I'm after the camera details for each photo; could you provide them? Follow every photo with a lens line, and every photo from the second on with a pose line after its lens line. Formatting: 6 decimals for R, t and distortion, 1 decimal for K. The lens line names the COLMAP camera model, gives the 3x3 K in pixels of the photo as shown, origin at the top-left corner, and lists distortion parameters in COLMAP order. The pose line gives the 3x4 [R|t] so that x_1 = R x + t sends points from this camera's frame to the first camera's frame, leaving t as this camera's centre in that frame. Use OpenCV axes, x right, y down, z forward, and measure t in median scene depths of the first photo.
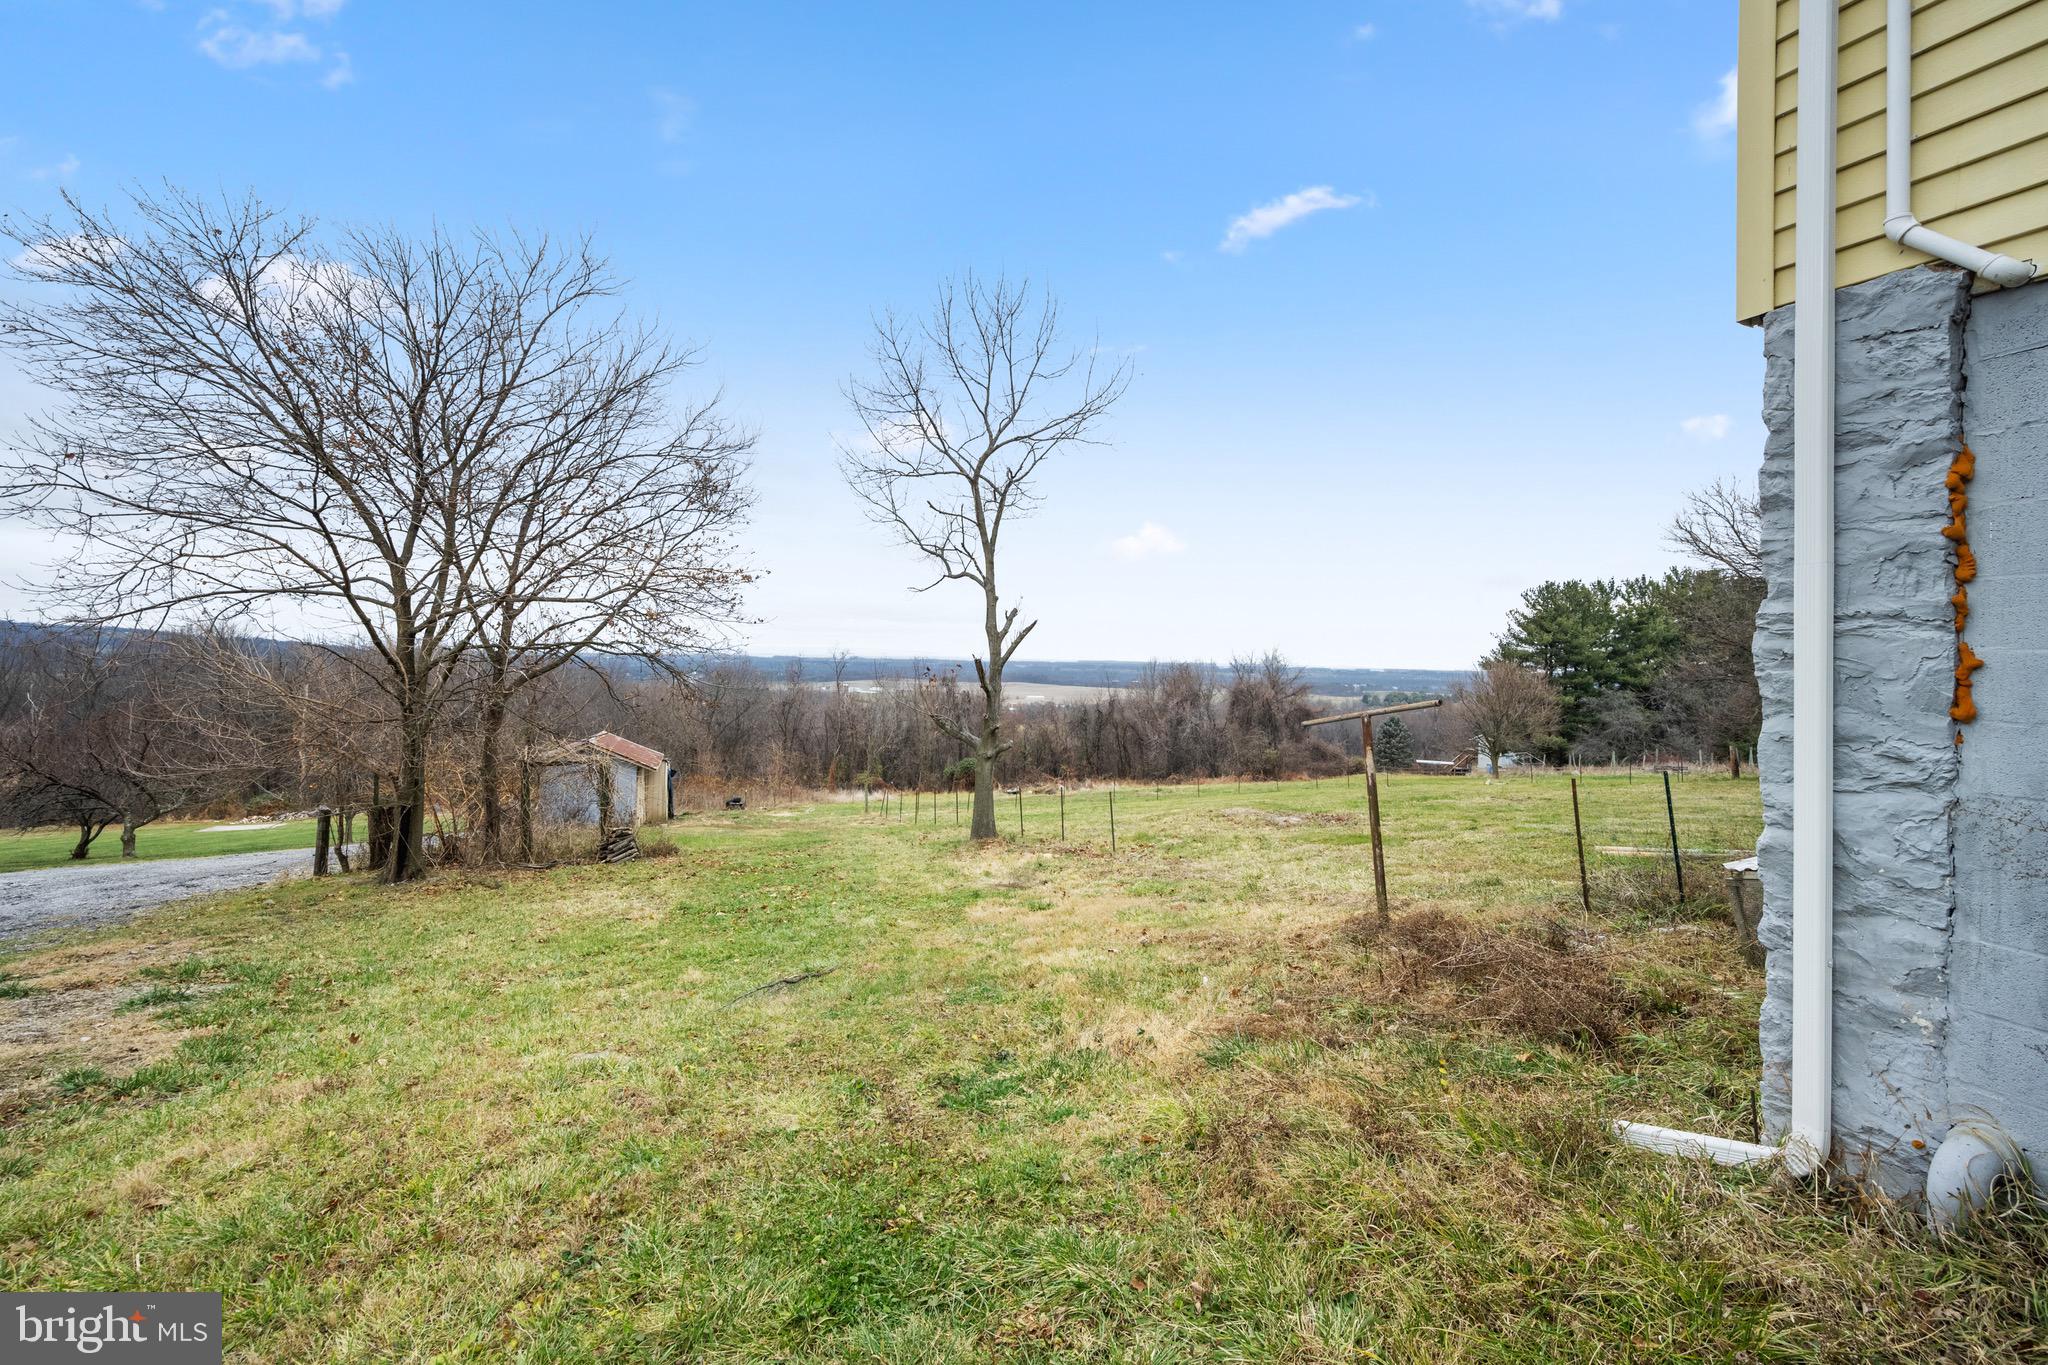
lens RADIAL K [[835.0, 0, 1019.4], [0, 835.0, 661.0], [0, 0, 1]] dist [0.011623, 0.000021]
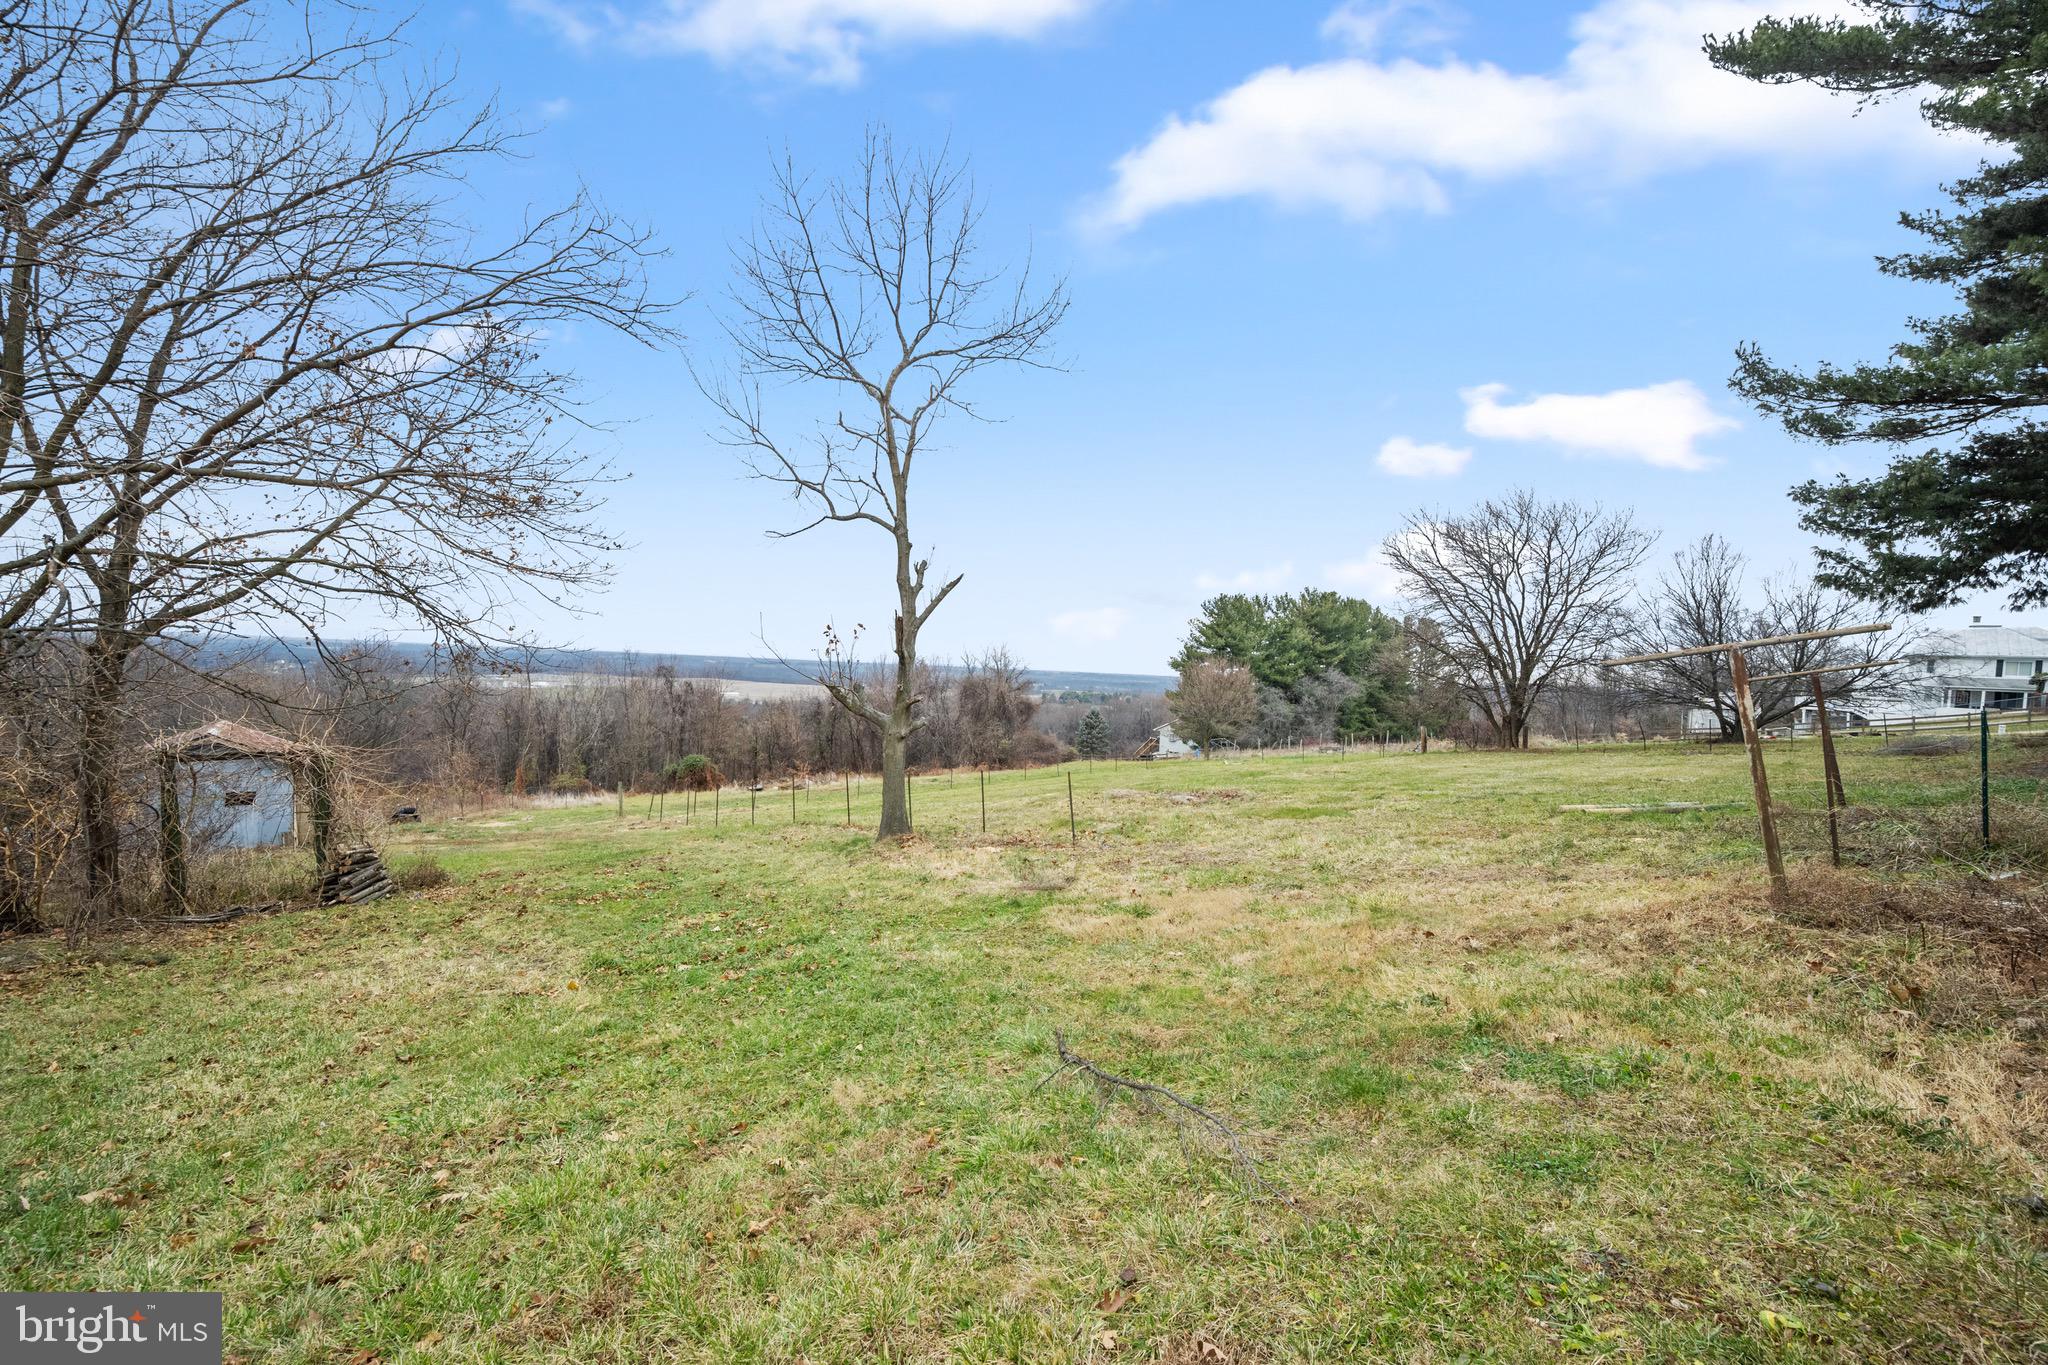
lens RADIAL K [[808.0, 0, 1019.7], [0, 808.0, 687.8], [0, 0, 1]] dist [0.001910, 0.000108]
pose [[0.933976, 0.008193, 0.357243, -0.046026], [-0.020521, 0.999317, 0.030733, 0.008515], [-0.356747, -0.036035, 0.933506, 0.046289]]
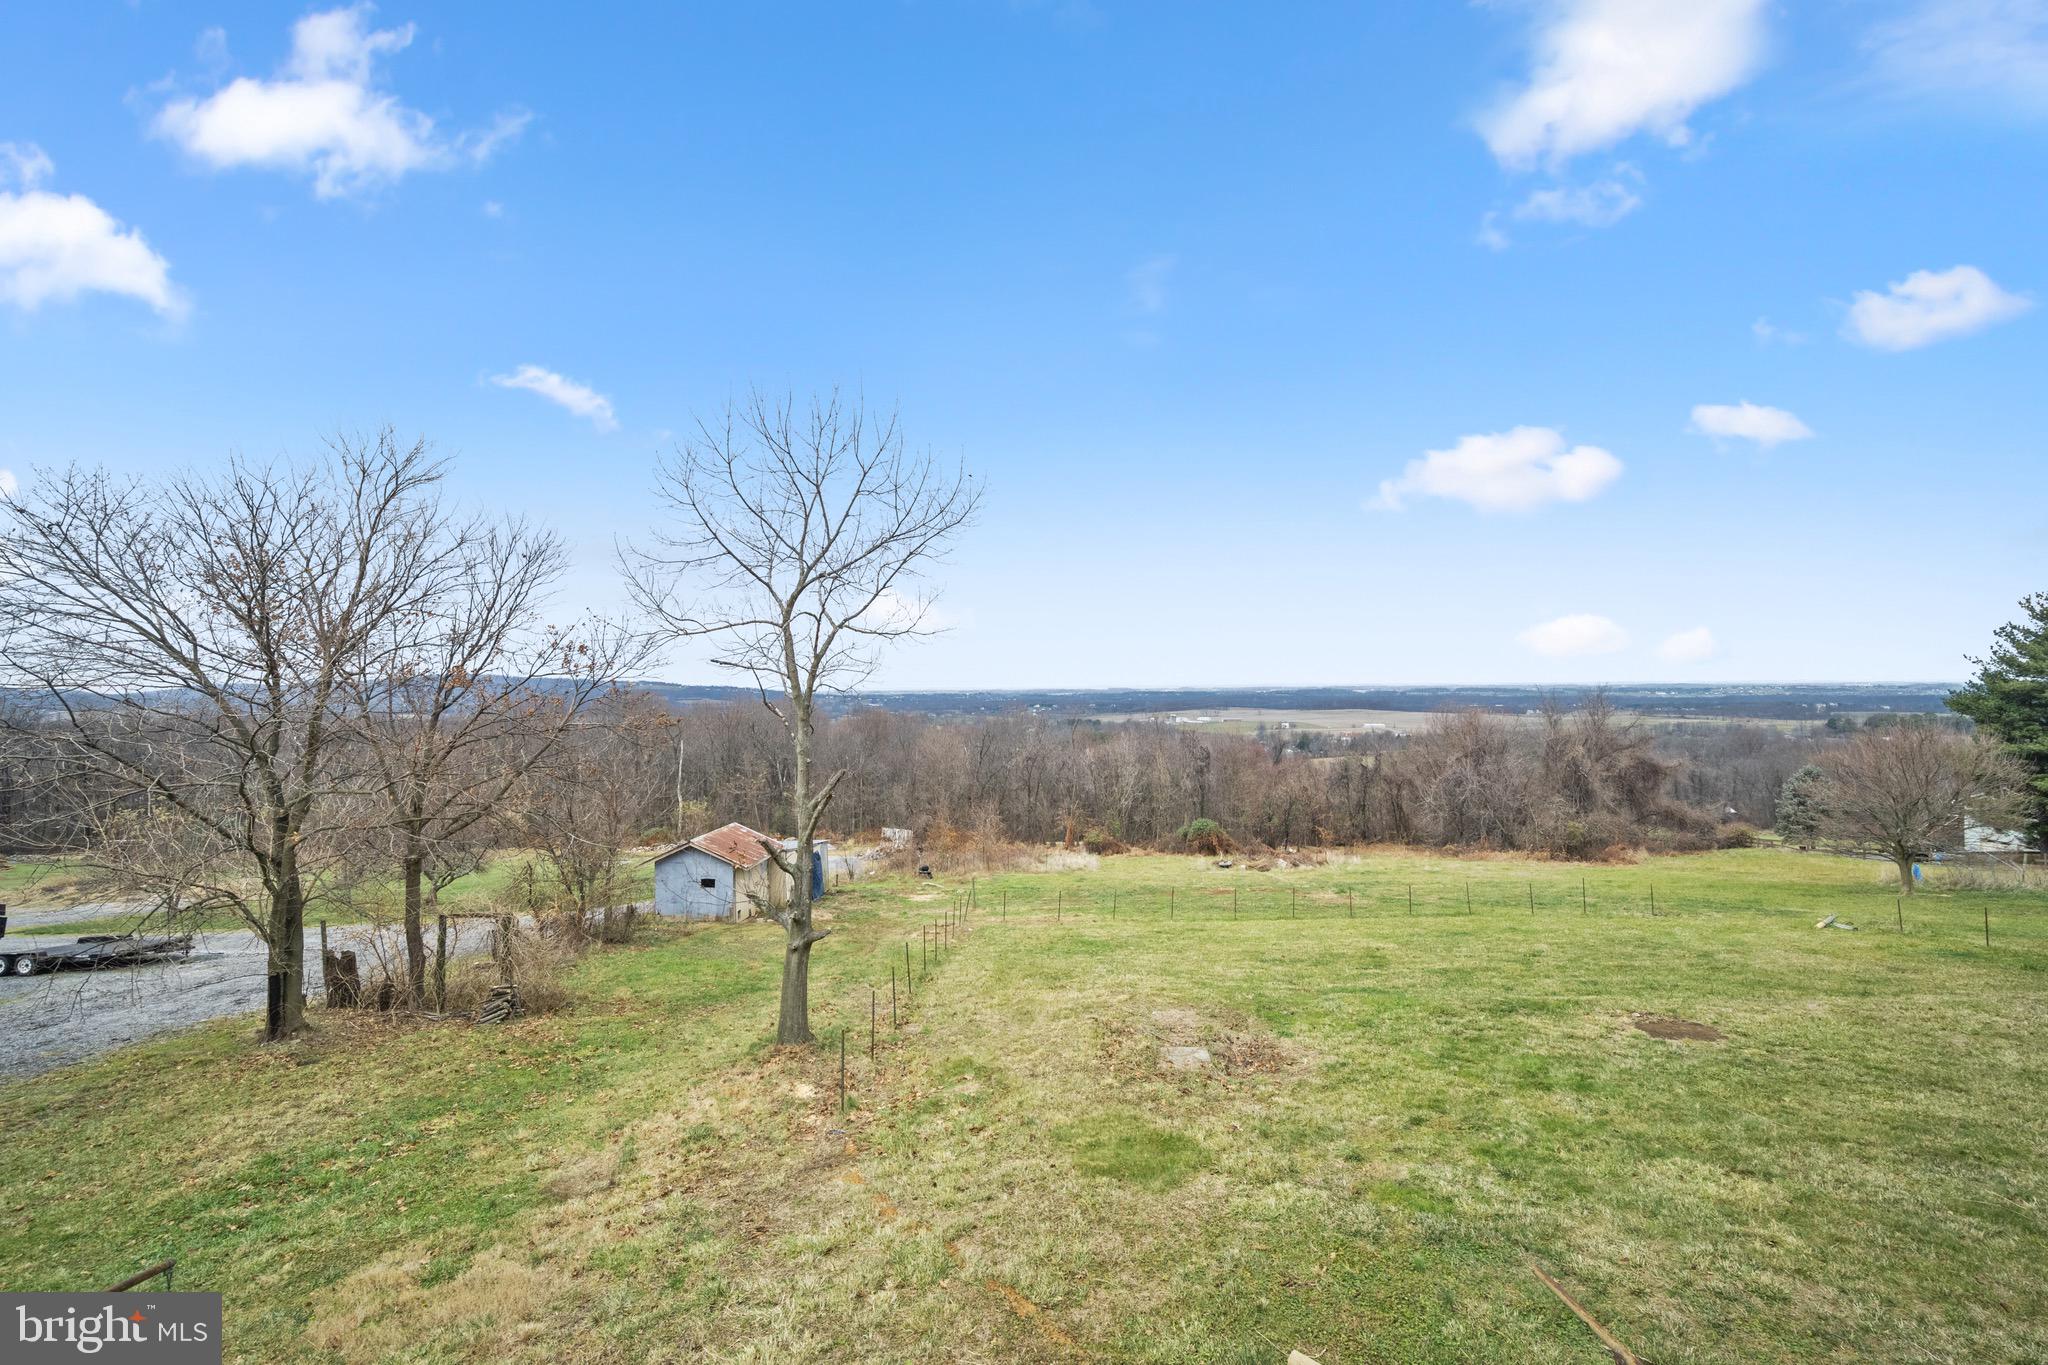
lens RADIAL K [[826.5, 0, 1024.0], [0, 826.5, 682.5], [0, 0, 1]] dist [0.000668, -0.000059]
pose [[0.926083, -0.031178, -0.376028, 0.109828], [0.027724, 0.999509, -0.014597, -0.029795], [0.376299, 0.003093, 0.926493, 0.064035]]
